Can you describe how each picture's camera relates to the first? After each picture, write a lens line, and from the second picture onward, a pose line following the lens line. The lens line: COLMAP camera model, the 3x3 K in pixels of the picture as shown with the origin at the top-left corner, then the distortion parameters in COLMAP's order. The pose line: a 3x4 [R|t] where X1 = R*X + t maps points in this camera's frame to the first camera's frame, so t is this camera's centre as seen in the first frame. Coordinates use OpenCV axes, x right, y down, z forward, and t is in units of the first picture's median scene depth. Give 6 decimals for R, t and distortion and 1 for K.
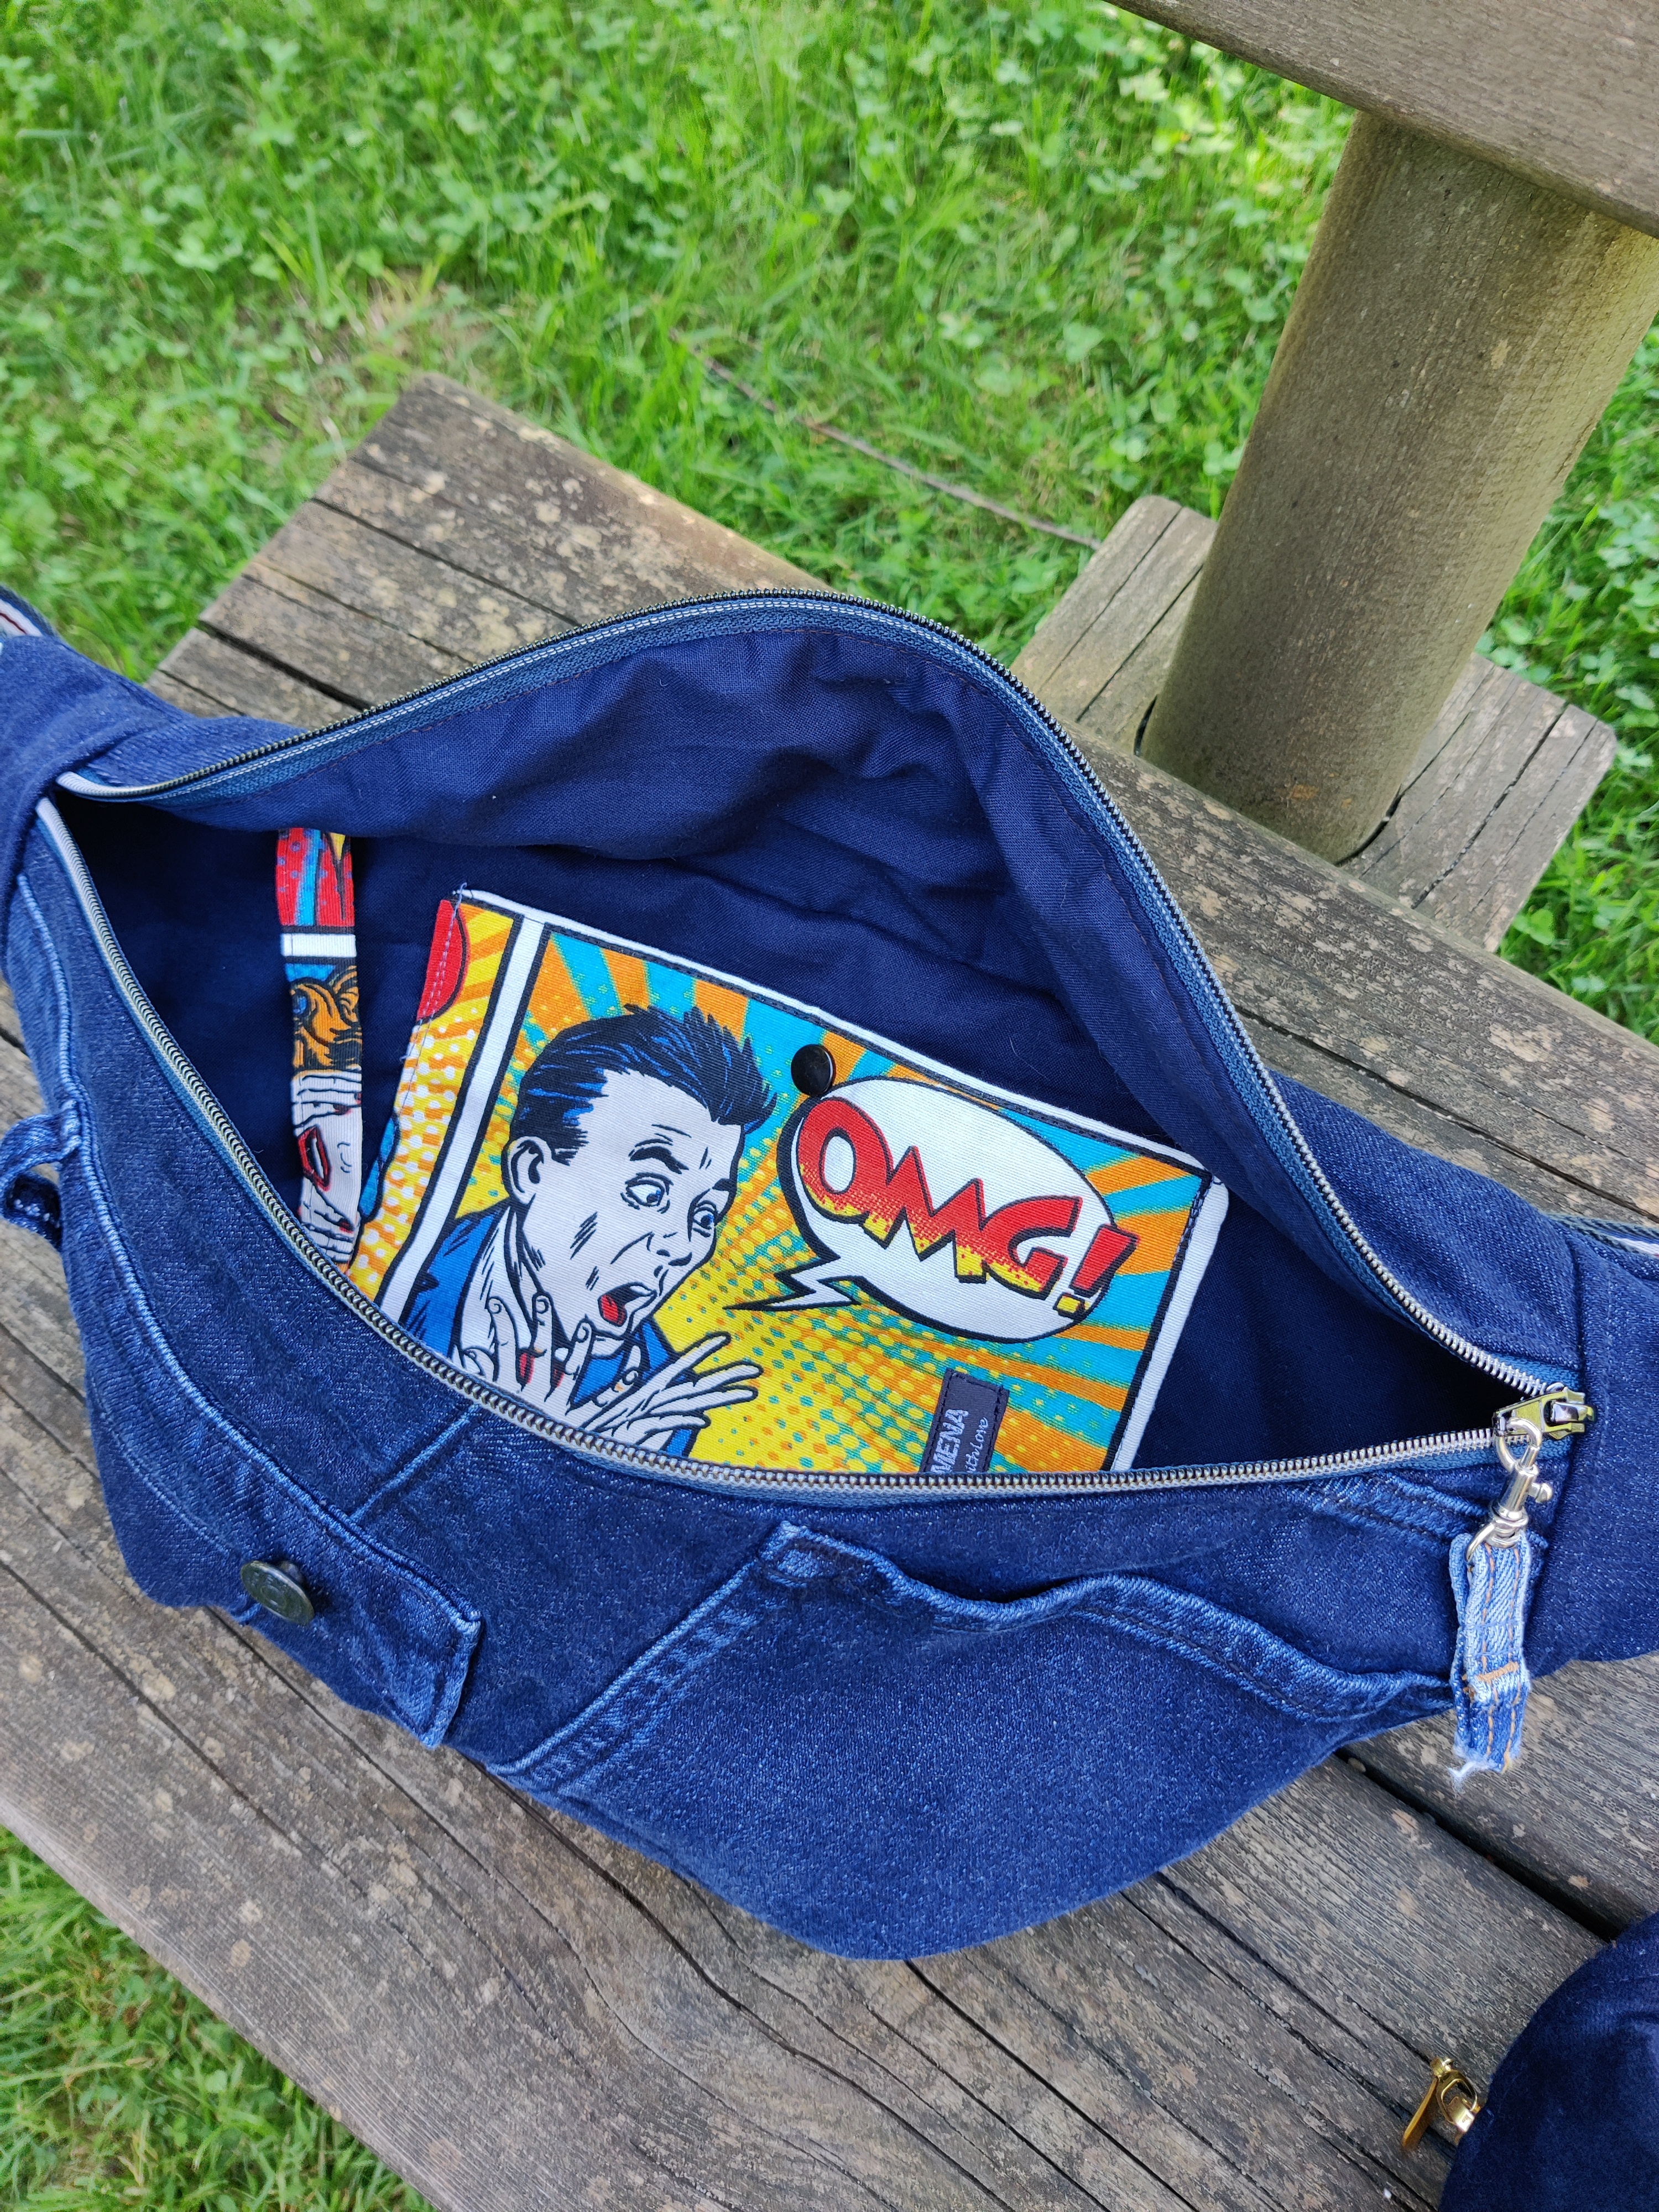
lens RADIAL K [[1850.0, 0, 829.5], [0, 1850.0, 1106.0], [0, 0, 1]] dist [0.047027, -0.120158]
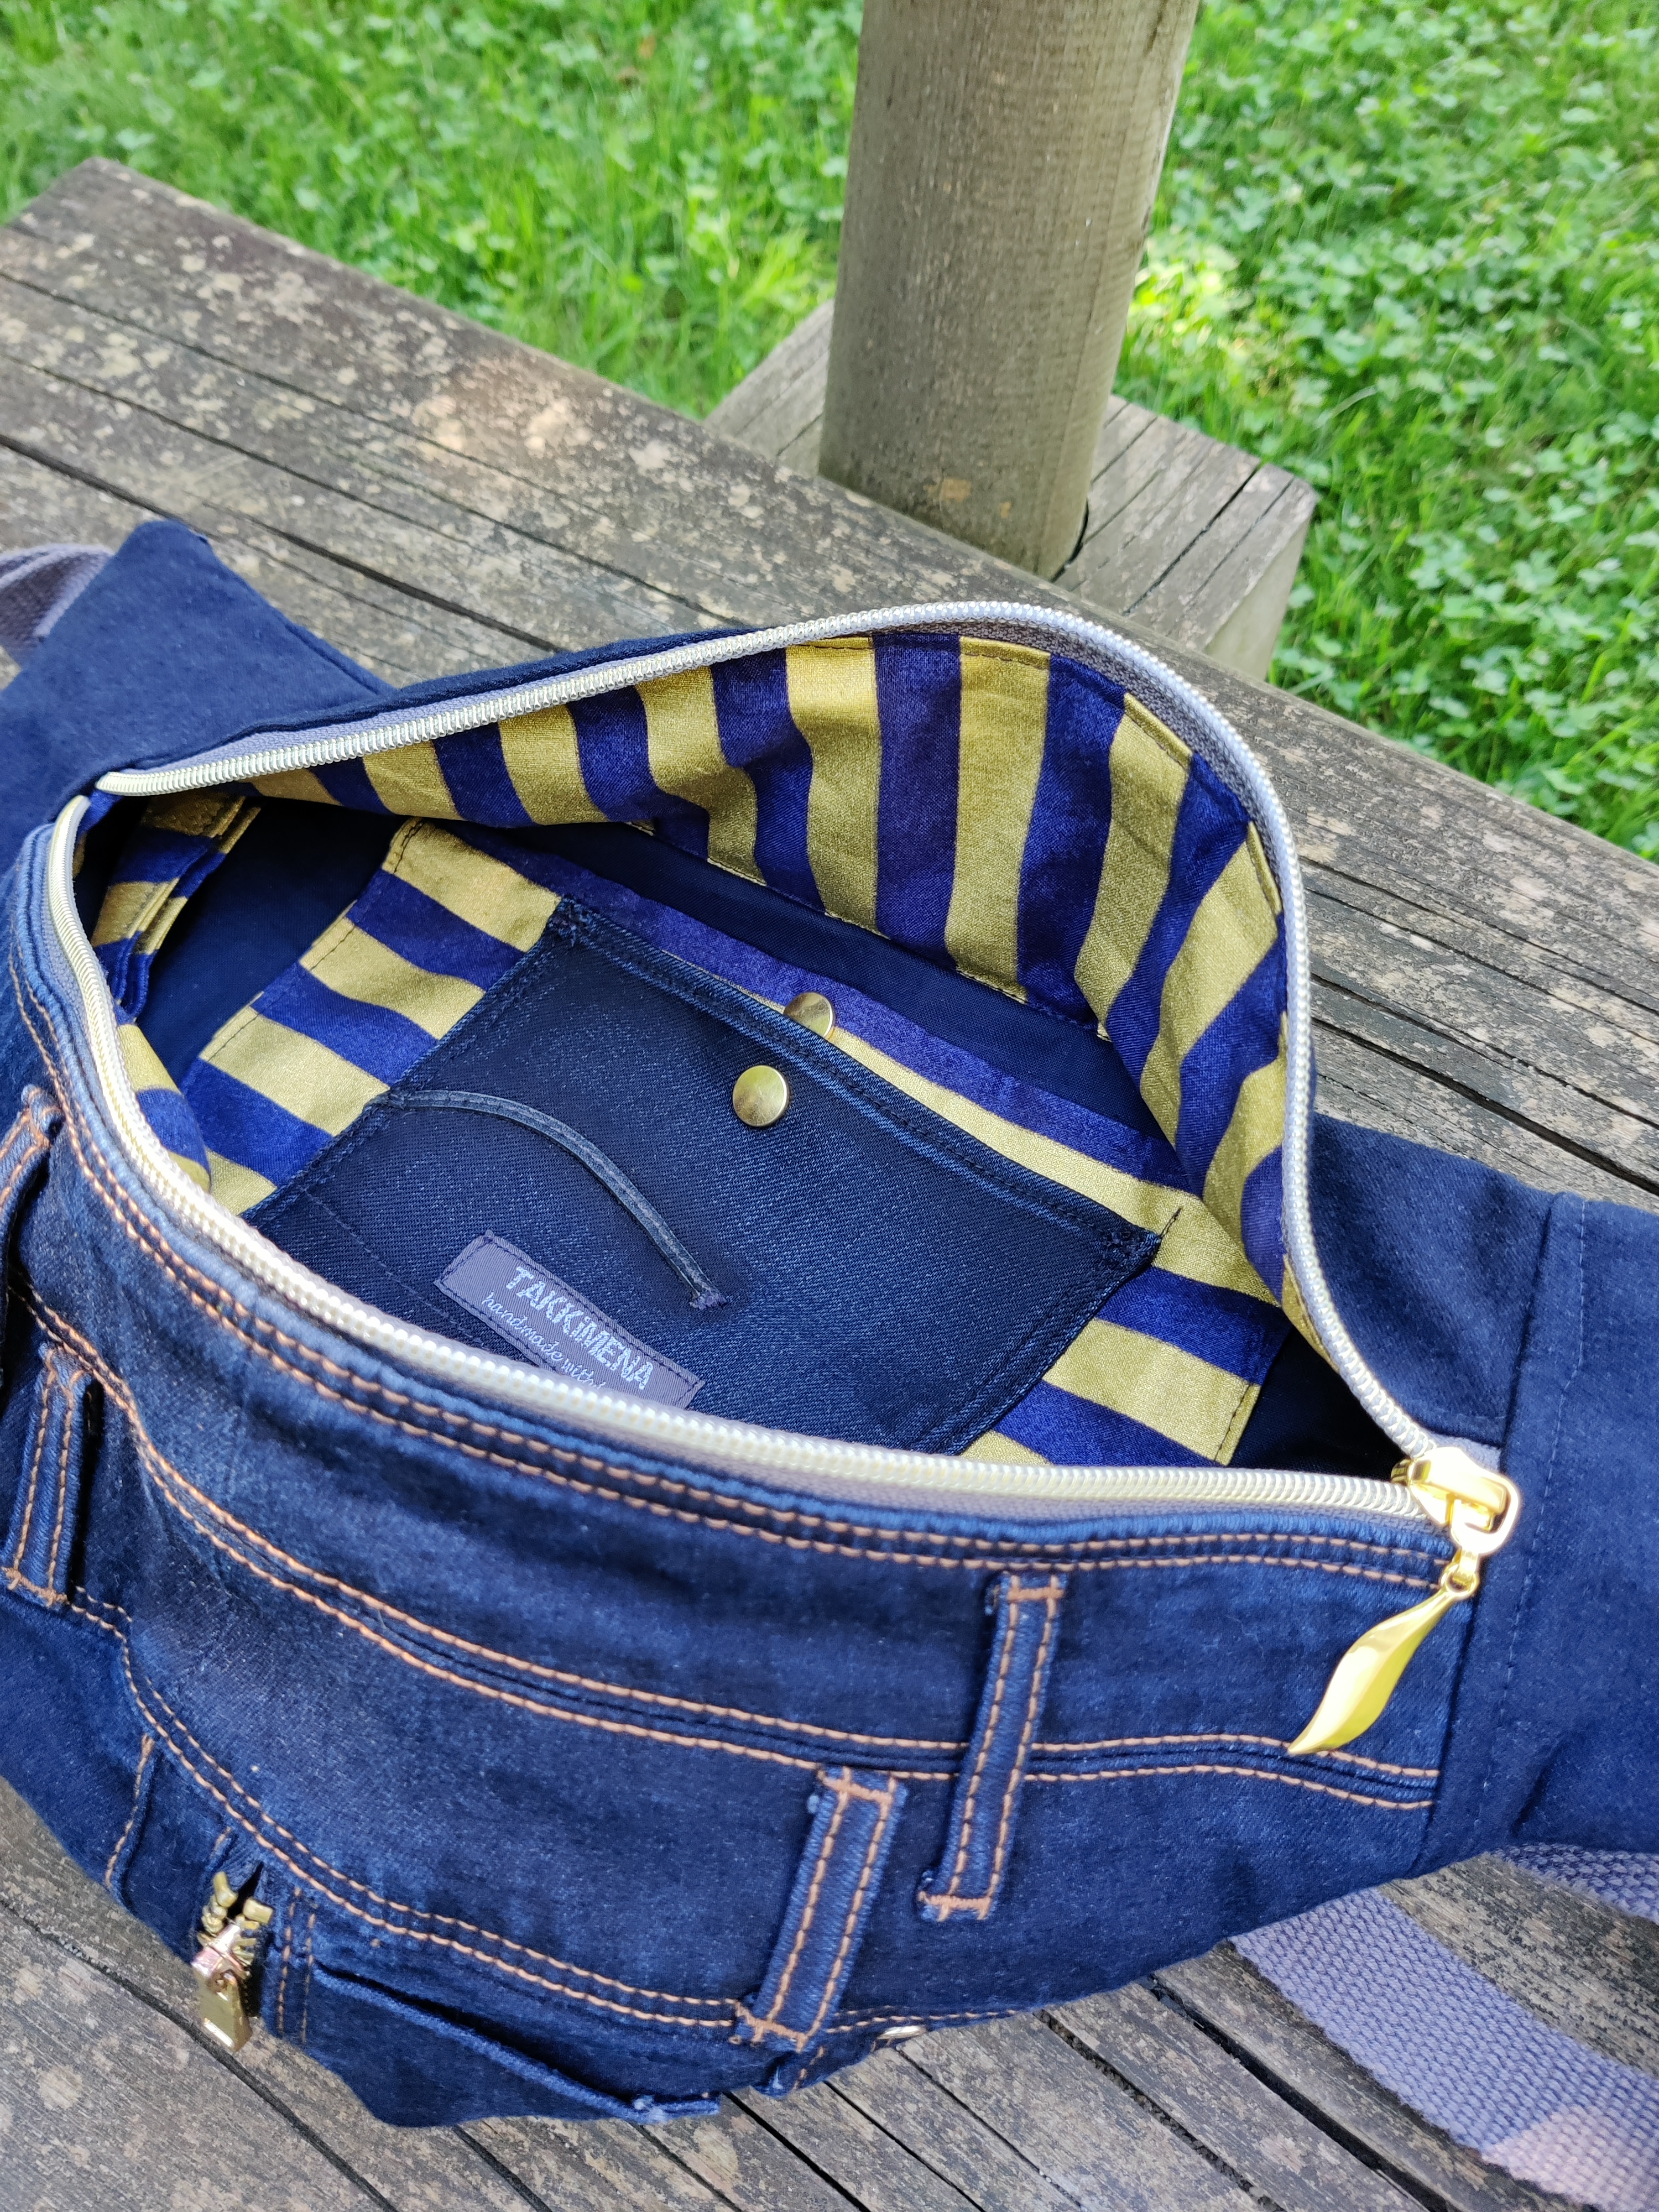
lens RADIAL K [[1850.0, 0, 829.5], [0, 1850.0, 1106.0], [0, 0, 1]] dist [0.047027, -0.120158]
pose [[0.999945, 0.009454, 0.004492, 0.176681], [-0.008485, 0.983472, -0.180860, 0.278862], [-0.006128, 0.180812, 0.983499, 0.132811]]
